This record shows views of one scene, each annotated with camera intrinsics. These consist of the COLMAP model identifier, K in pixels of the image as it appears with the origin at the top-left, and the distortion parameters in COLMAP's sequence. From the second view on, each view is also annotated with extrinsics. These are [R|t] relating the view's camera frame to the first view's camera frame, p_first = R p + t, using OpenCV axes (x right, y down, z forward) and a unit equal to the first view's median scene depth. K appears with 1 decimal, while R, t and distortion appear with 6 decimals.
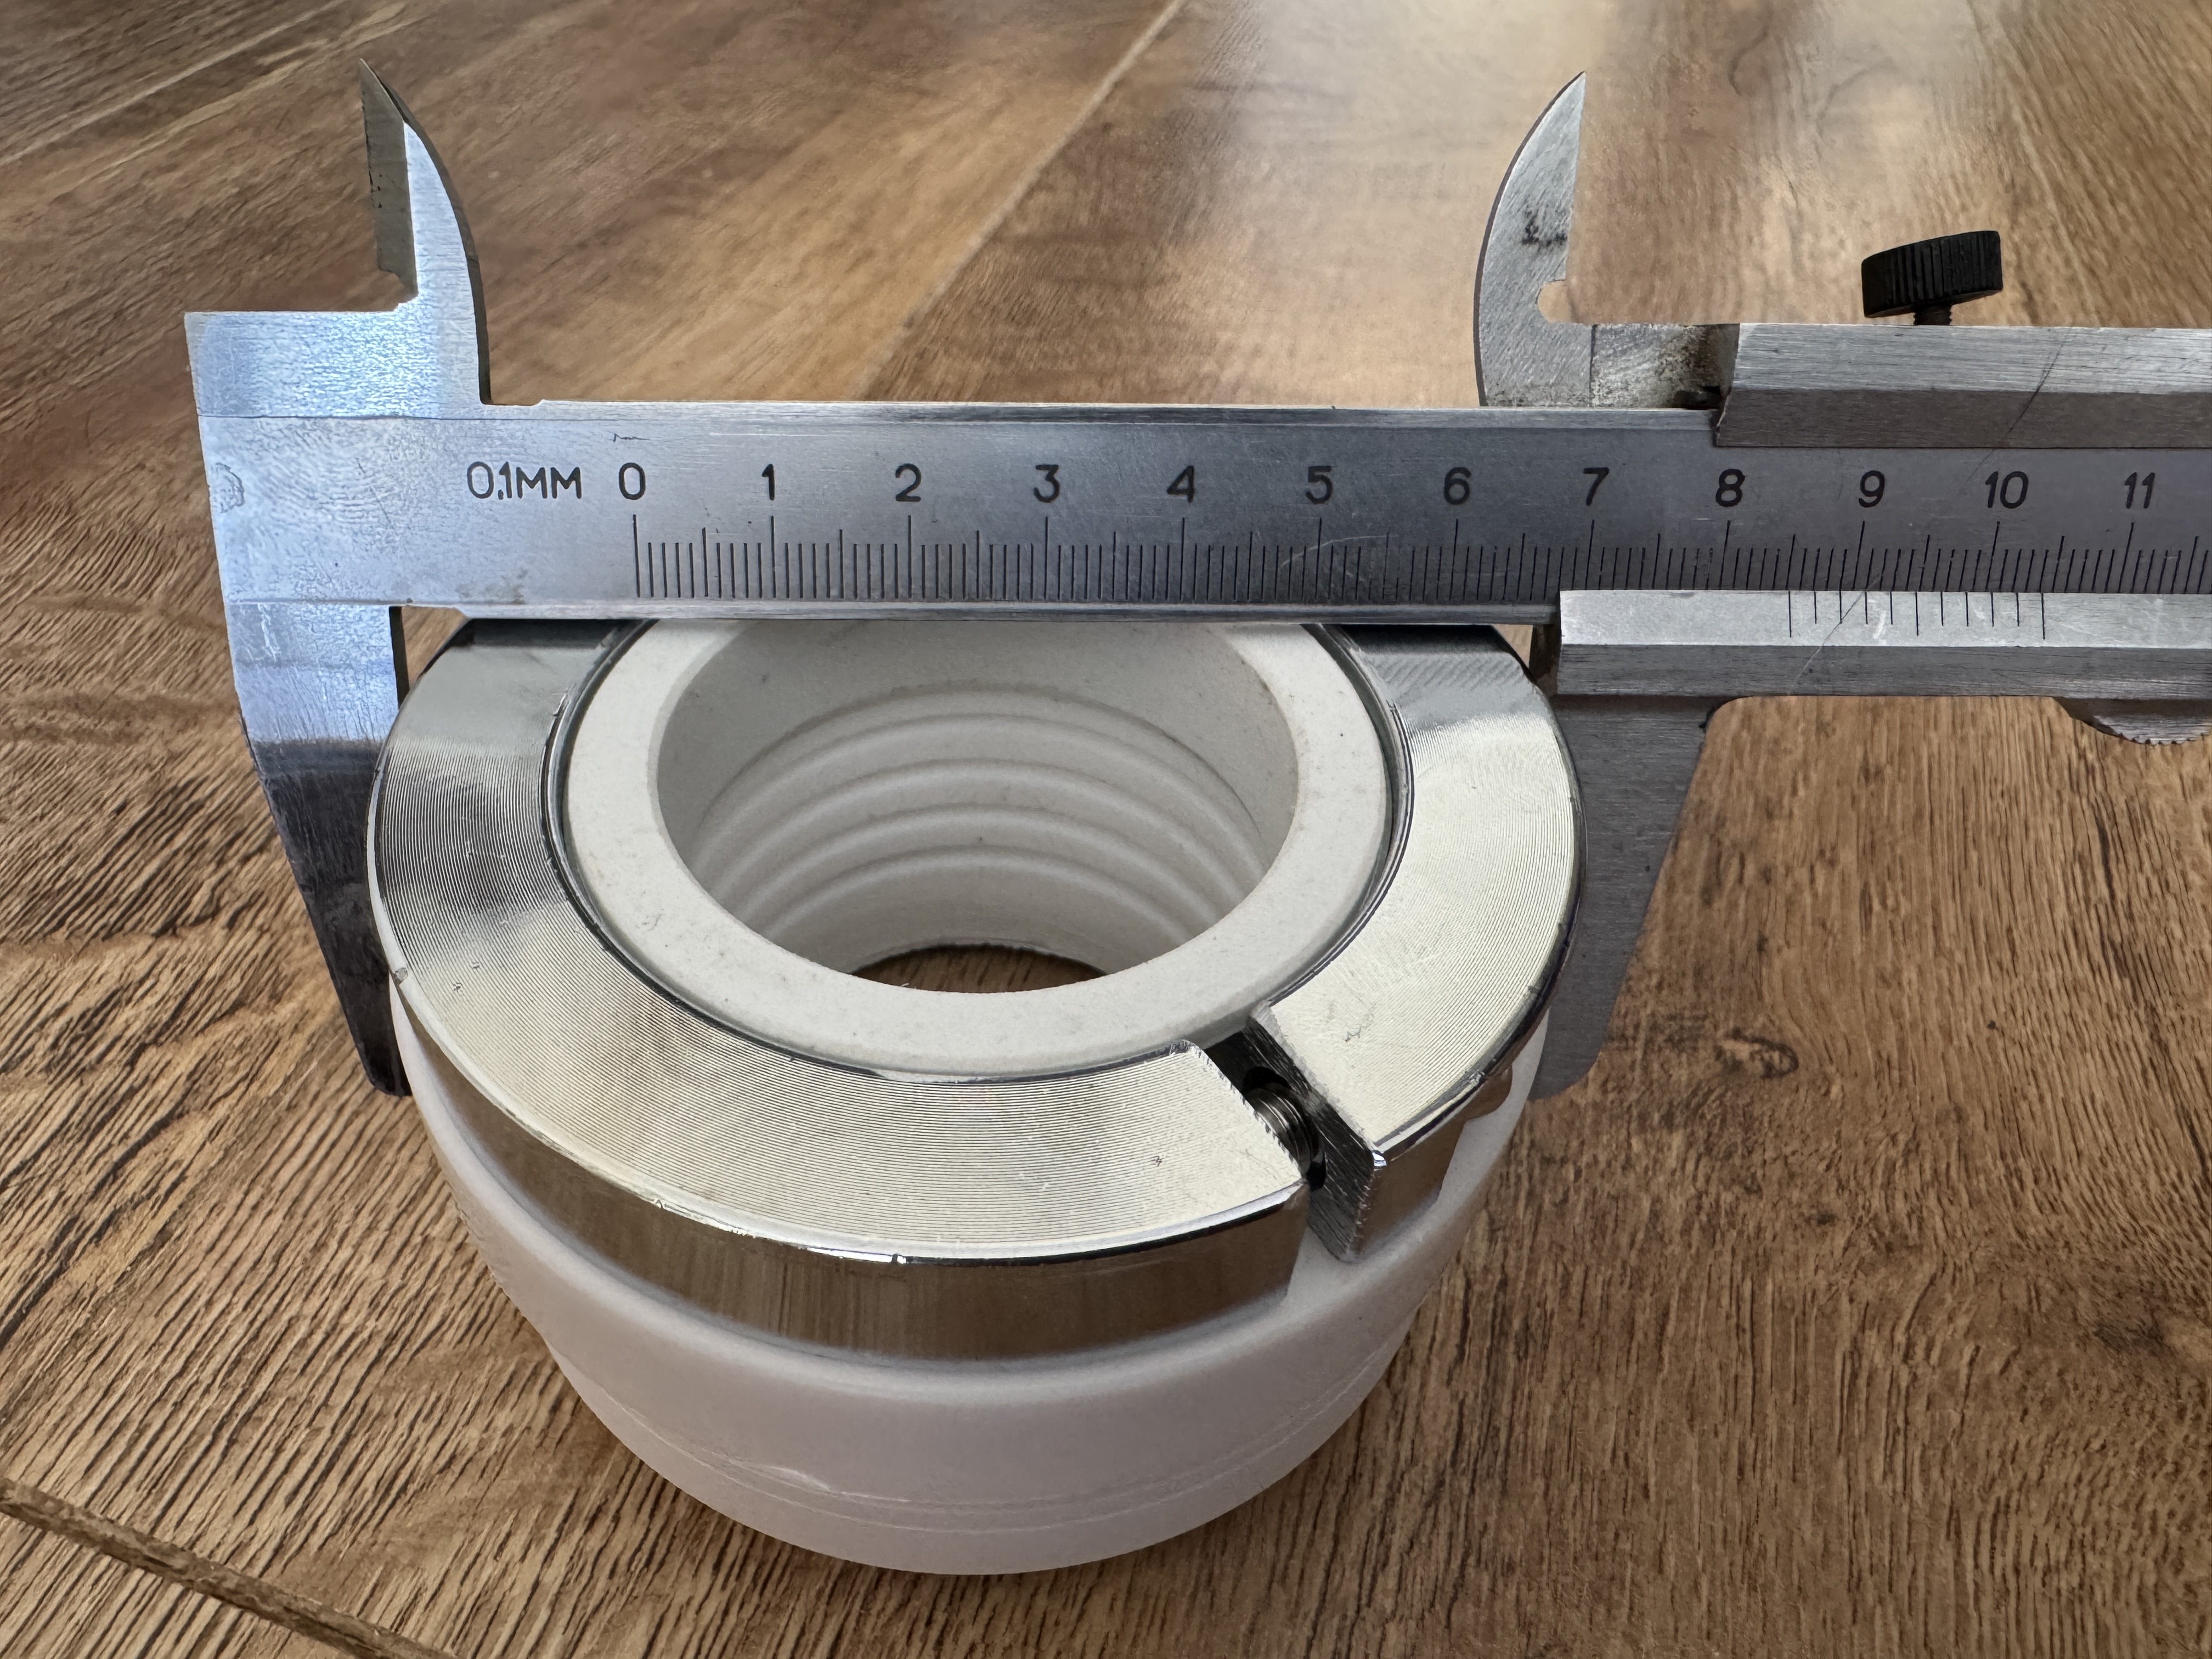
lens RADIAL K [[1561.3, 0, 1065.4], [0, 1561.3, 822.9], [0, 0, 1]] dist [-0.009367, 0.006022]
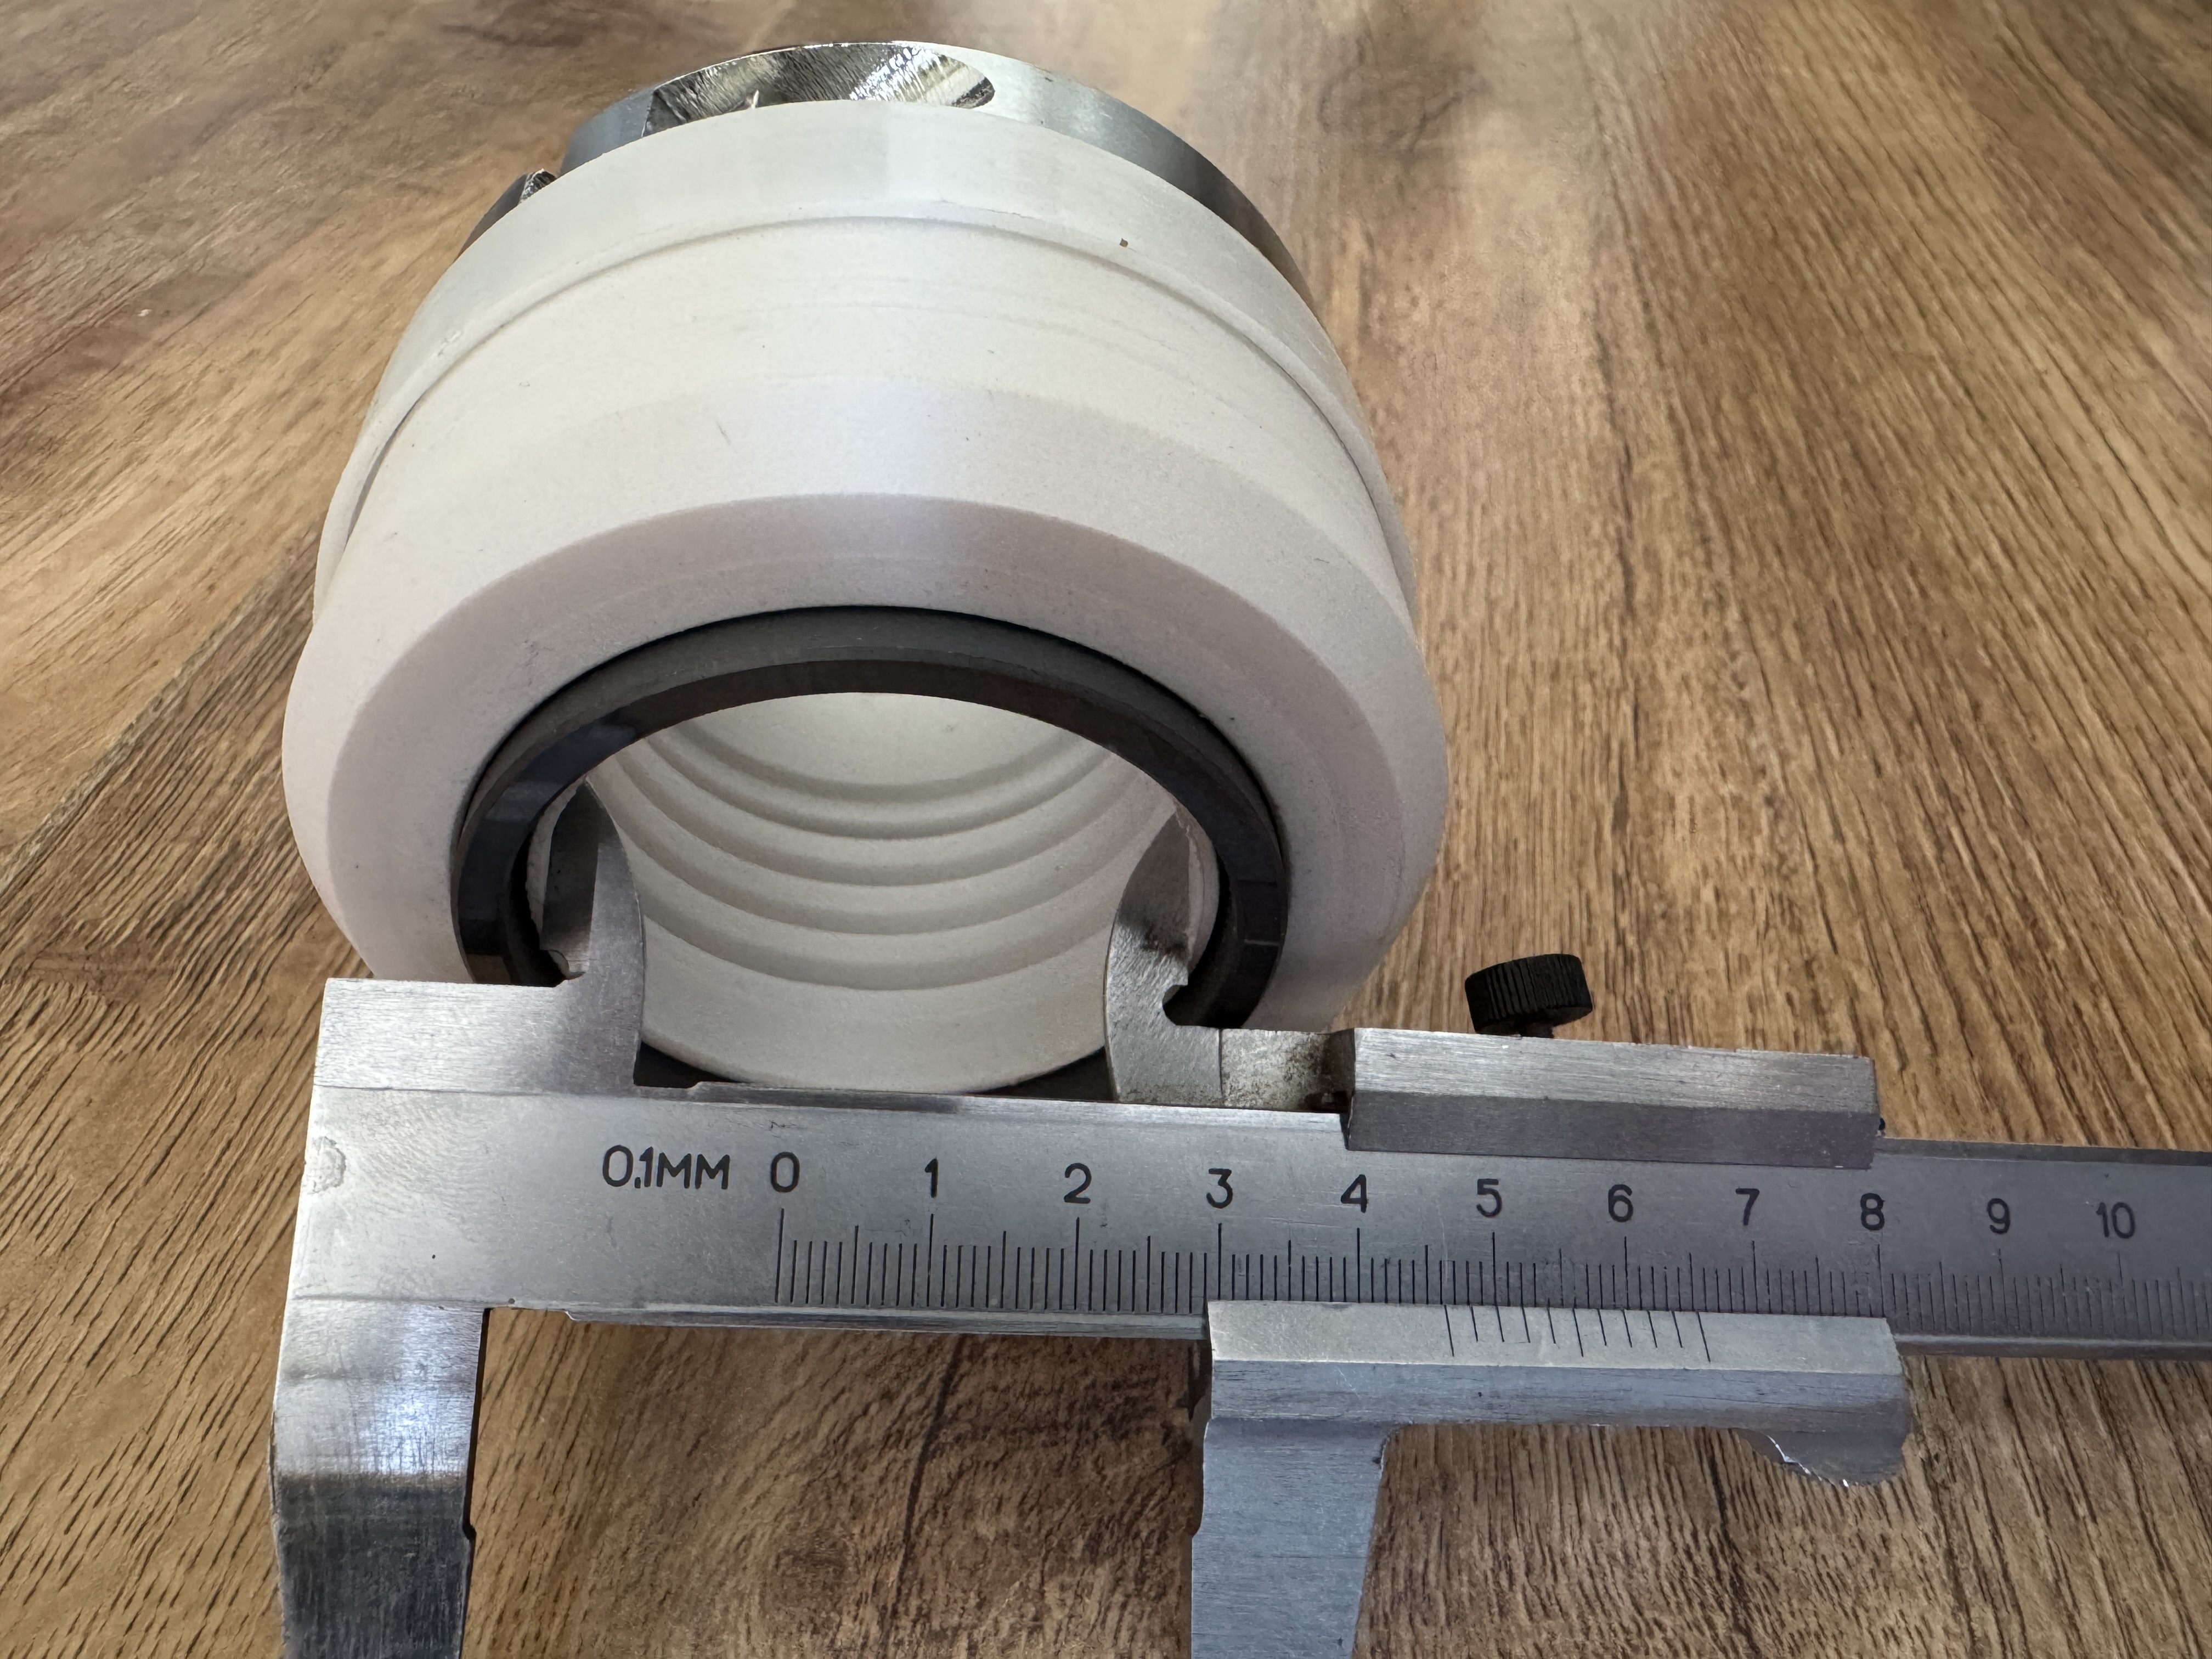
lens RADIAL K [[1539.3, 0, 1056.7], [0, 1539.3, 827.3], [0, 0, 1]] dist [-0.007363, 0.004401]
pose [[0.989656, -0.104885, 0.097882, 0.269575], [0.103820, 0.994469, 0.015927, -0.160371], [-0.099011, -0.005600, 0.995071, 0.172799]]
